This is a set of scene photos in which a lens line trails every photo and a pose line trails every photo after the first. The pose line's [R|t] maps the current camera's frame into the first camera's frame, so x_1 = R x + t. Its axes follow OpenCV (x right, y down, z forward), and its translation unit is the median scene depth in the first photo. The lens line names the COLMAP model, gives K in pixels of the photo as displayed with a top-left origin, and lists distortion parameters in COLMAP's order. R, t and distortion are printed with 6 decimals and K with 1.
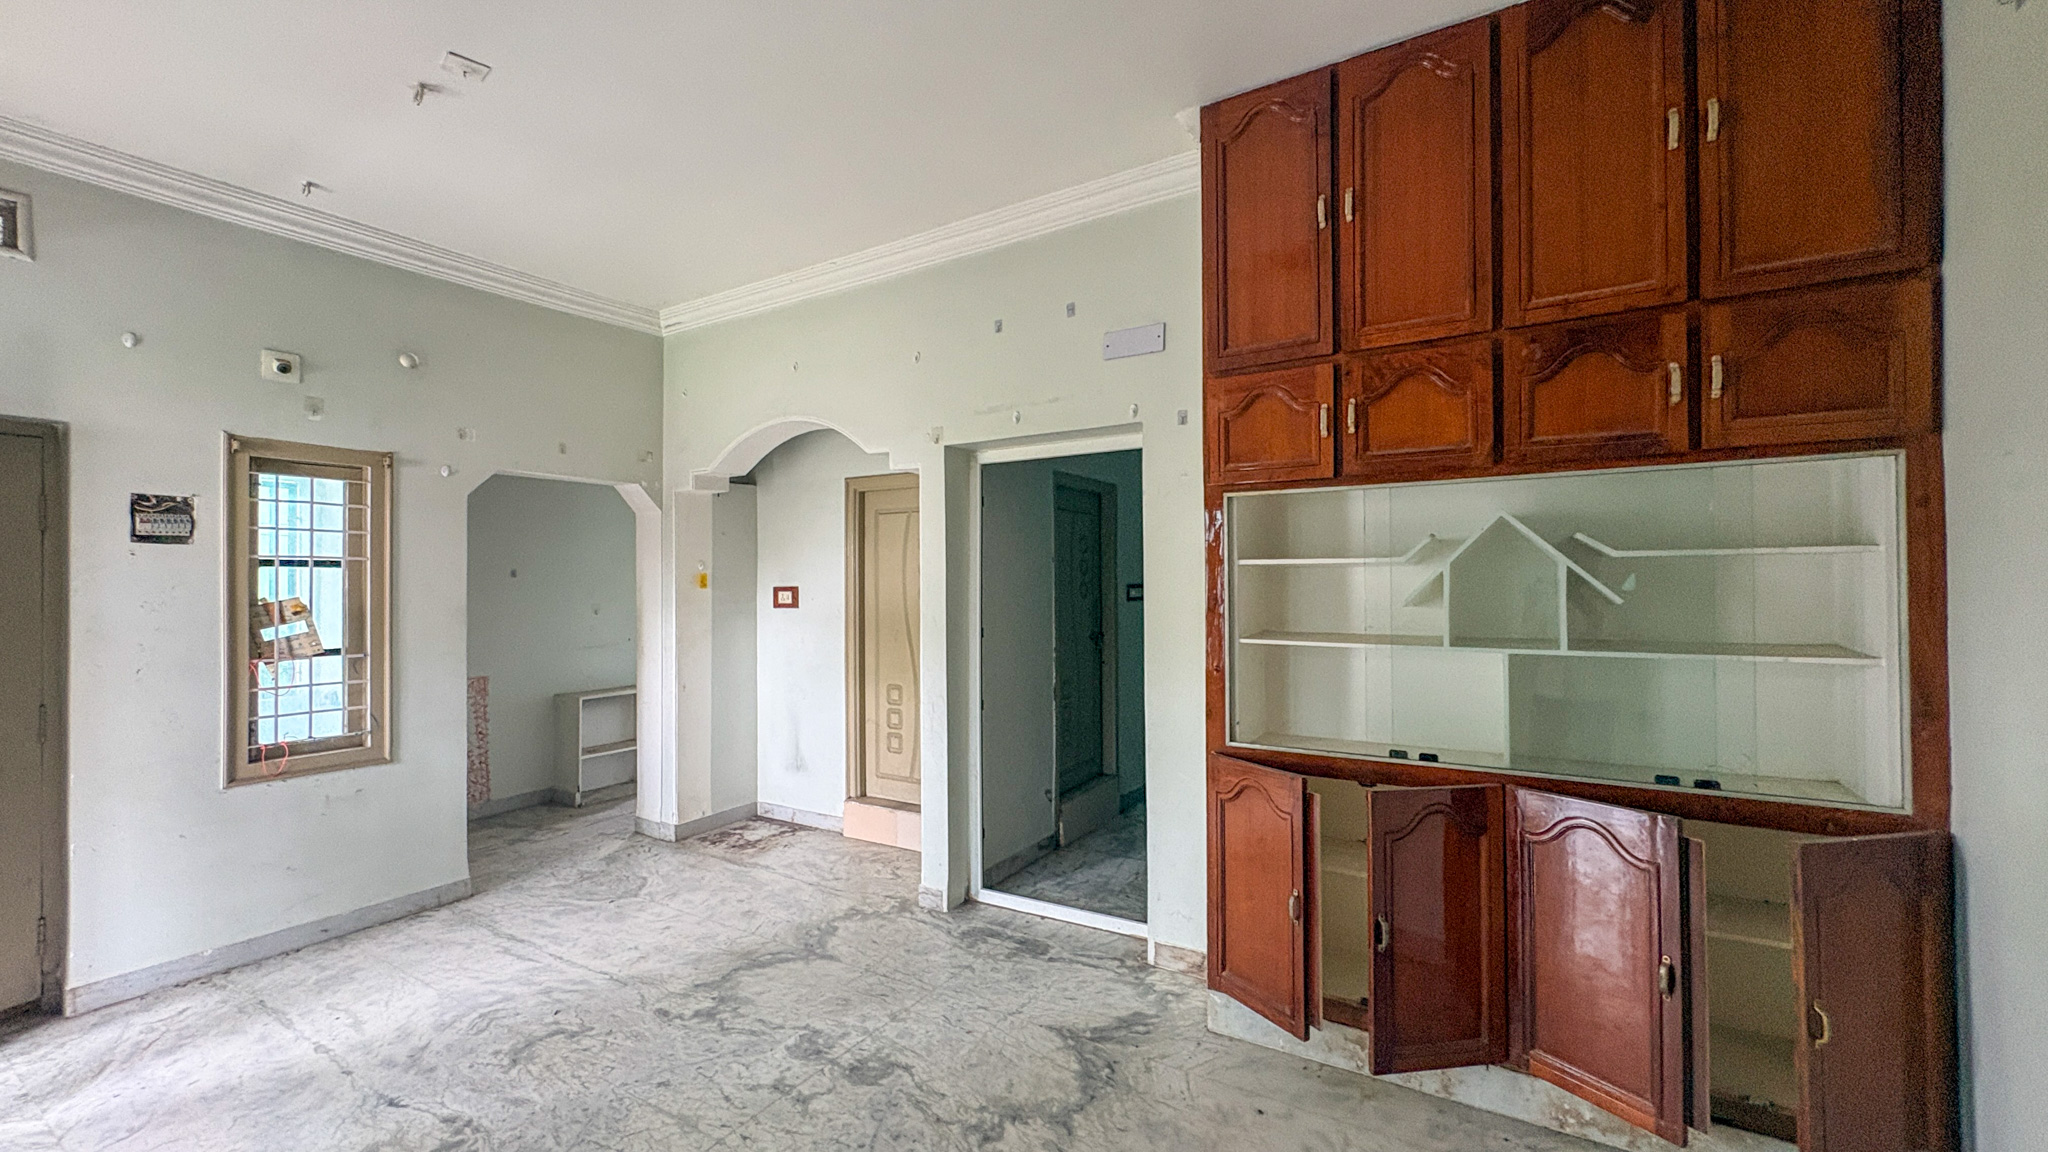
lens RADIAL K [[819.6, 0, 1020.6], [0, 819.6, 574.8], [0, 0, 1]] dist [-0.000890, 0.000590]
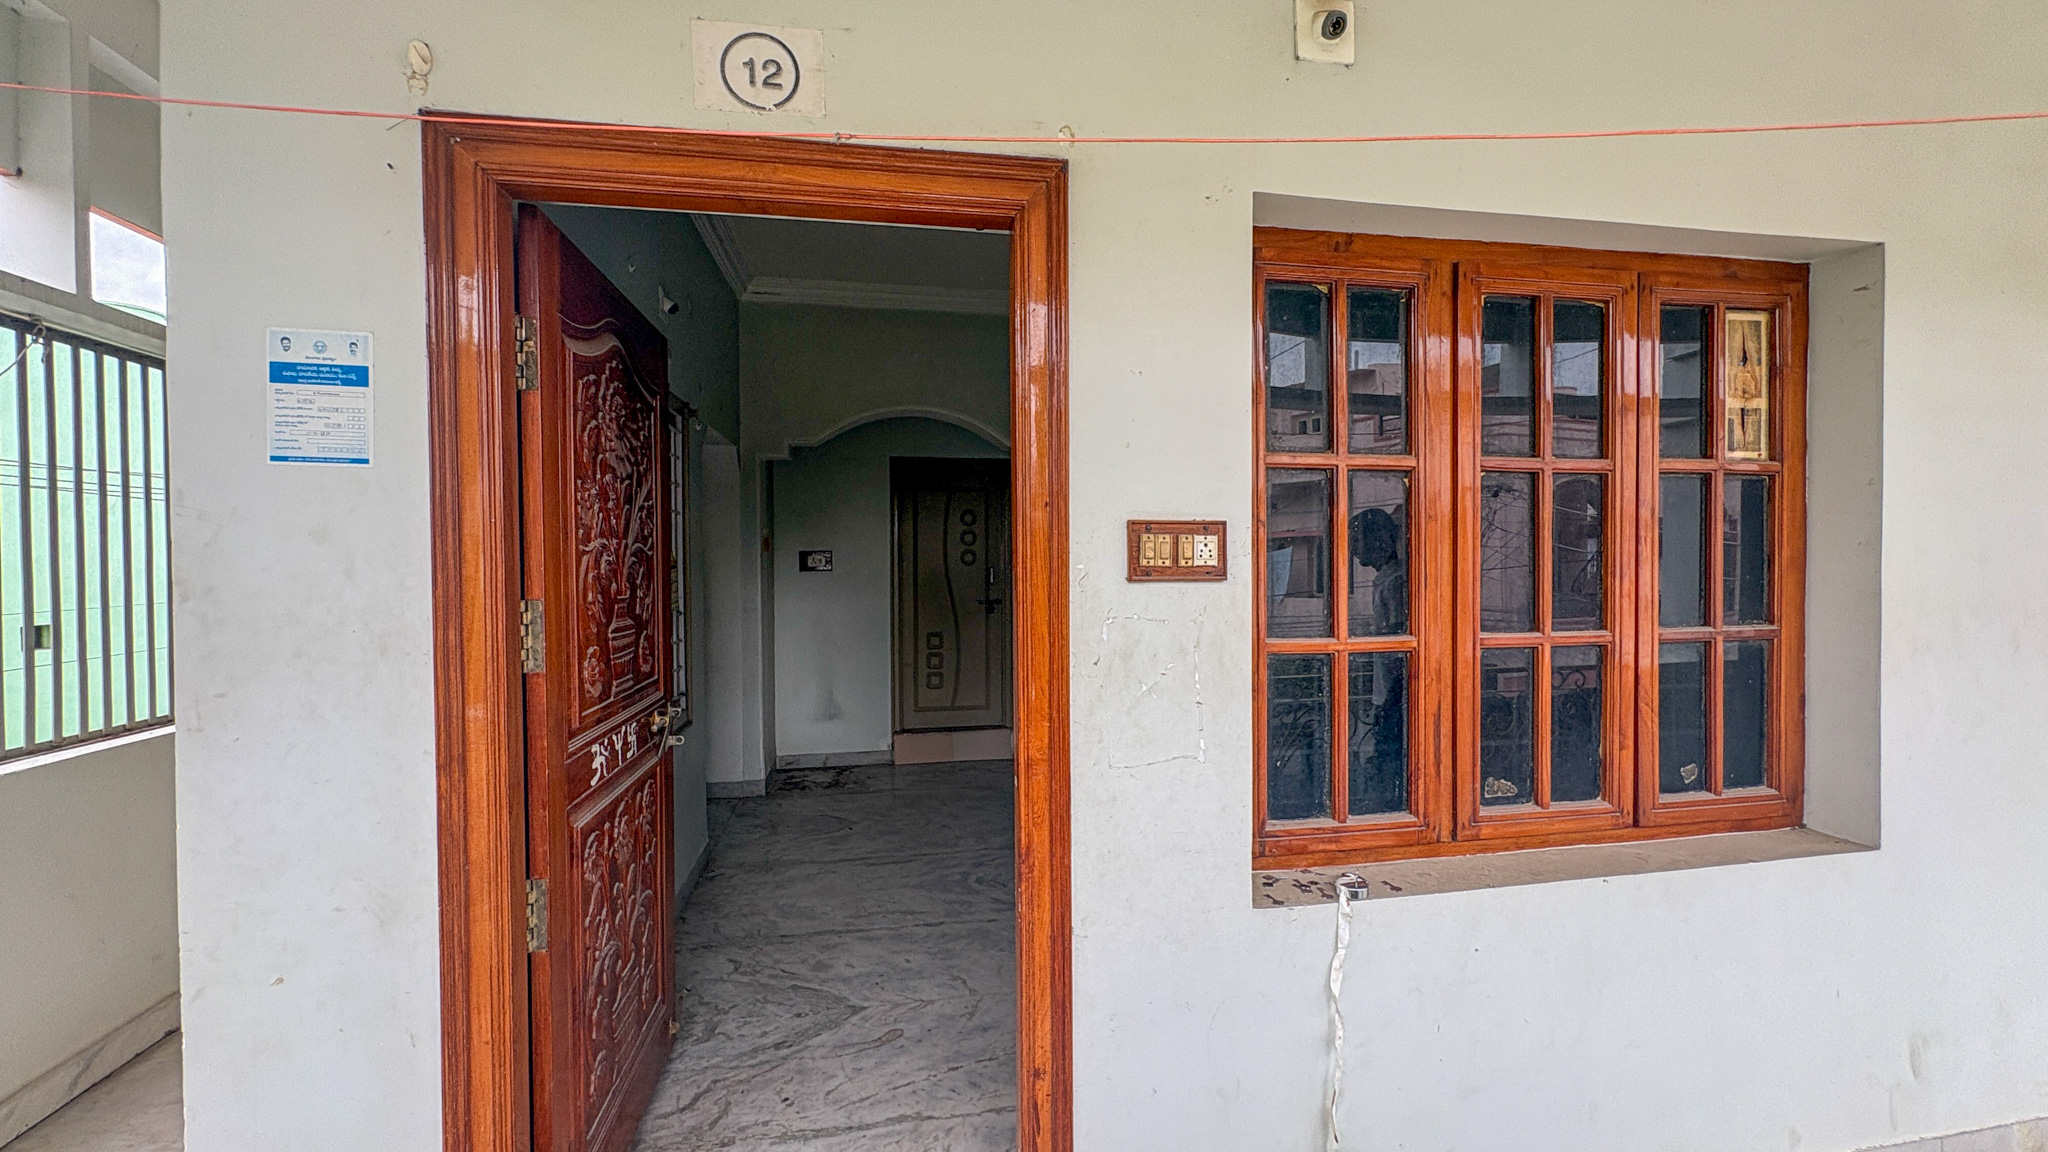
lens RADIAL K [[819.6, 0, 1020.6], [0, 819.6, 574.8], [0, 0, 1]] dist [-0.000890, 0.000590]
pose [[0.743675, -0.009954, 0.668467, -1.133087], [-0.005540, 0.999763, 0.021050, 0.029474], [-0.668518, -0.019357, 0.743444, 0.022119]]
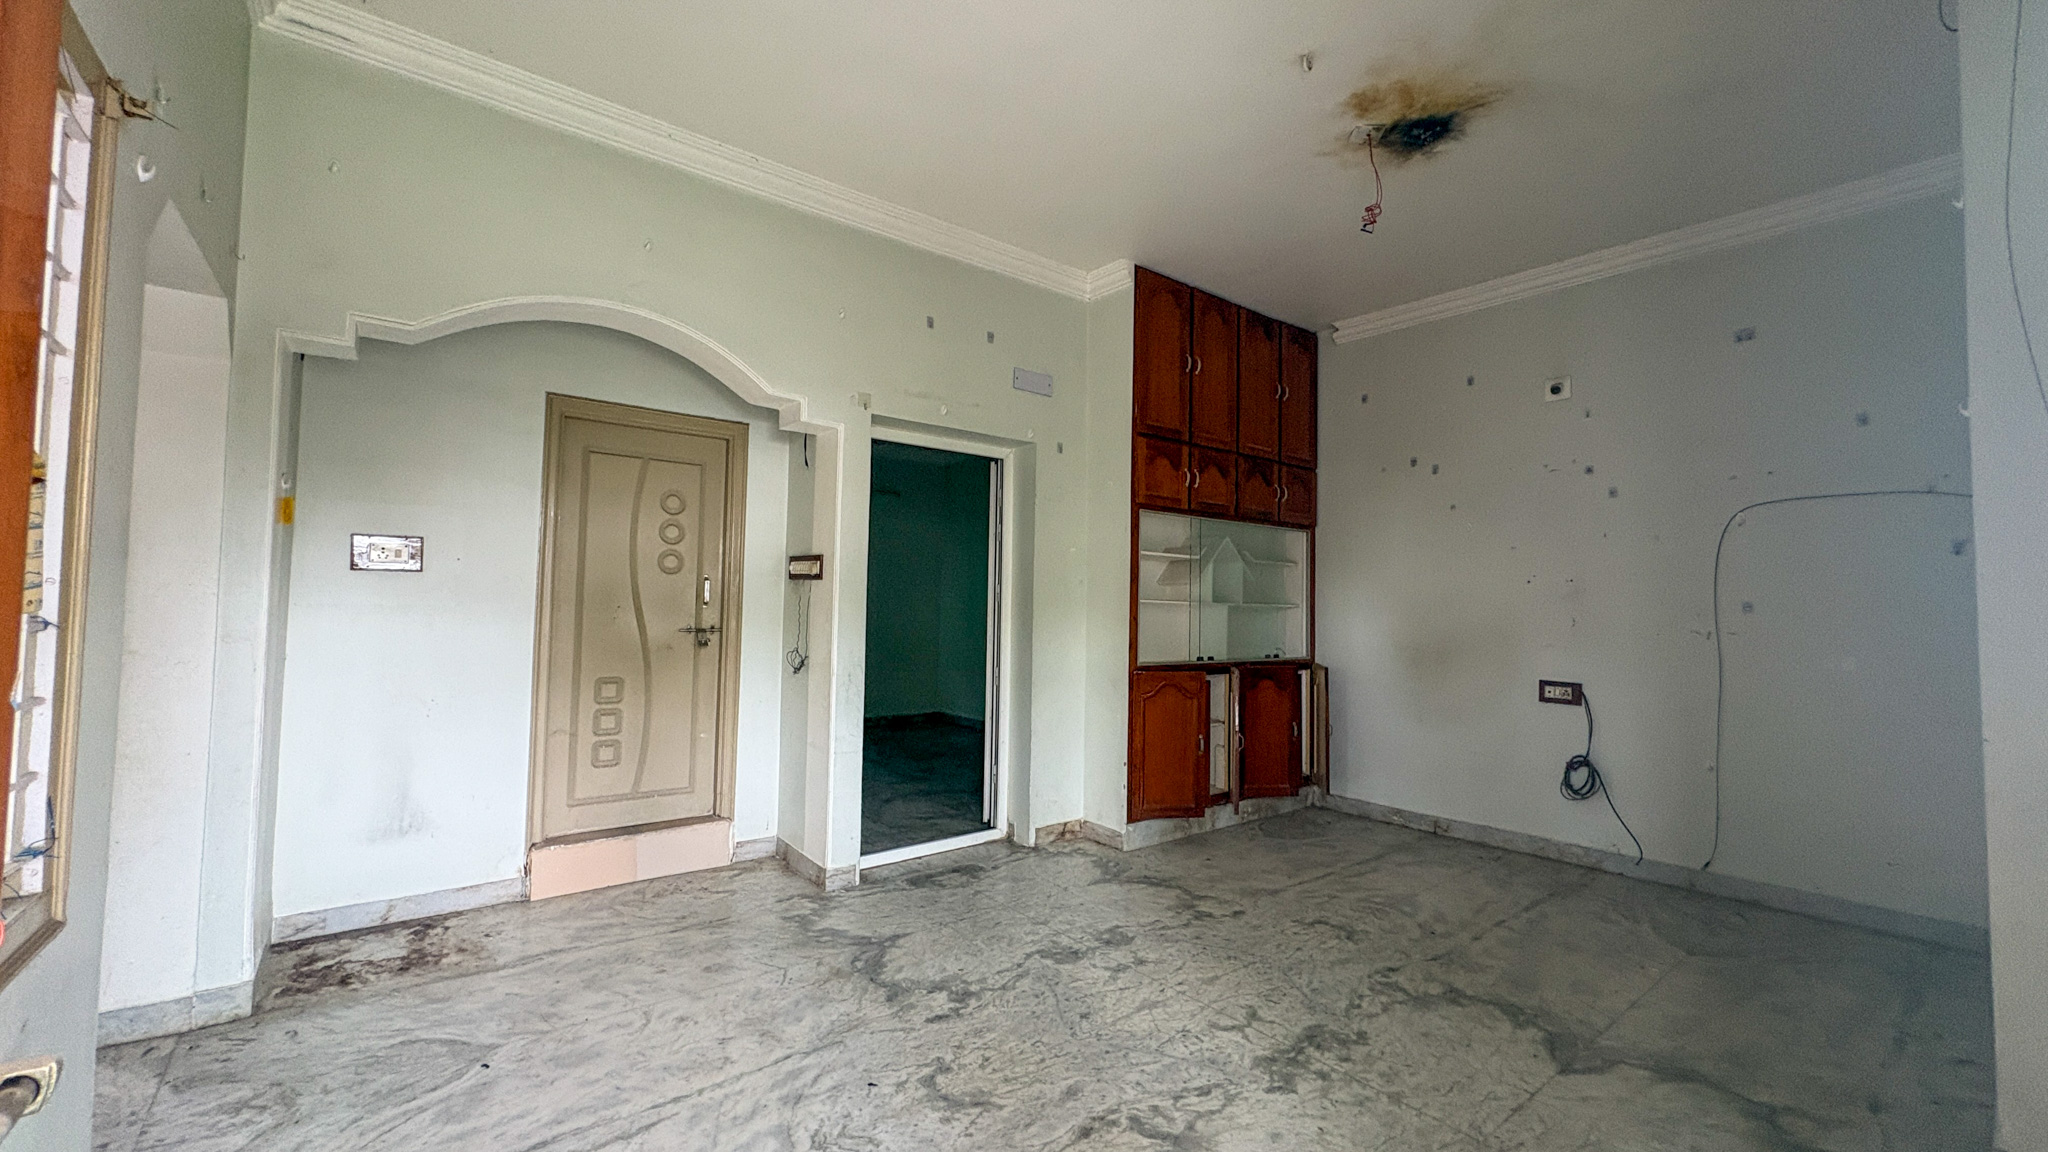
lens RADIAL K [[817.6, 0, 1024.0], [0, 817.6, 576.0], [0, 0, 1]] dist [0.000237, 0.000072]
pose [[0.338824, 0.049026, 0.939572, -0.975084], [-0.029706, 0.998701, -0.041399, 0.077275], [-0.940381, -0.013884, 0.339840, 0.490259]]
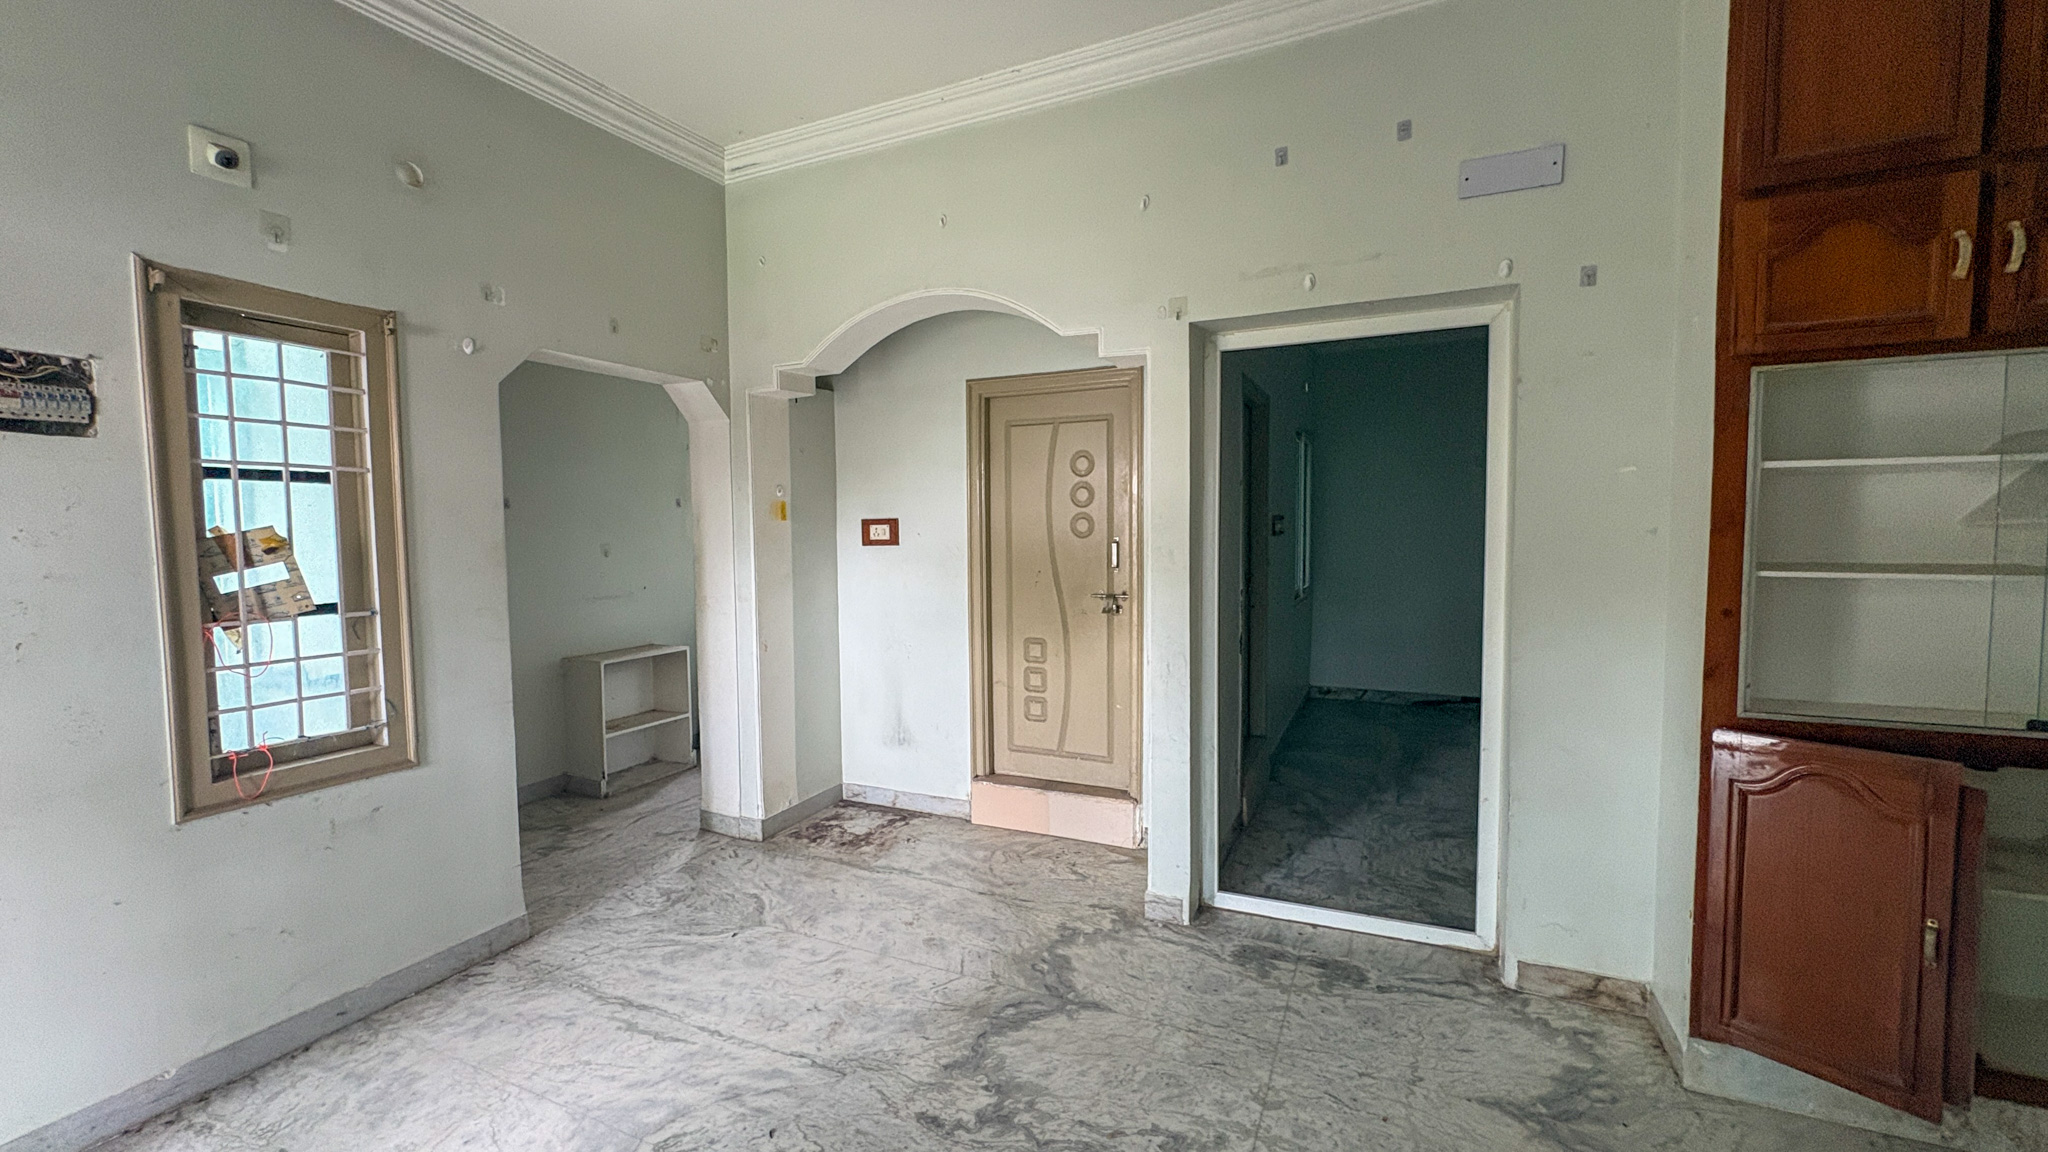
lens RADIAL K [[819.6, 0, 1020.6], [0, 819.6, 574.8], [0, 0, 1]] dist [-0.000890, 0.000590]
pose [[0.993062, -0.010975, 0.117081, -0.342613], [0.003224, 0.997802, 0.066192, 0.023139], [-0.117550, -0.065355, 0.990914, 0.263473]]
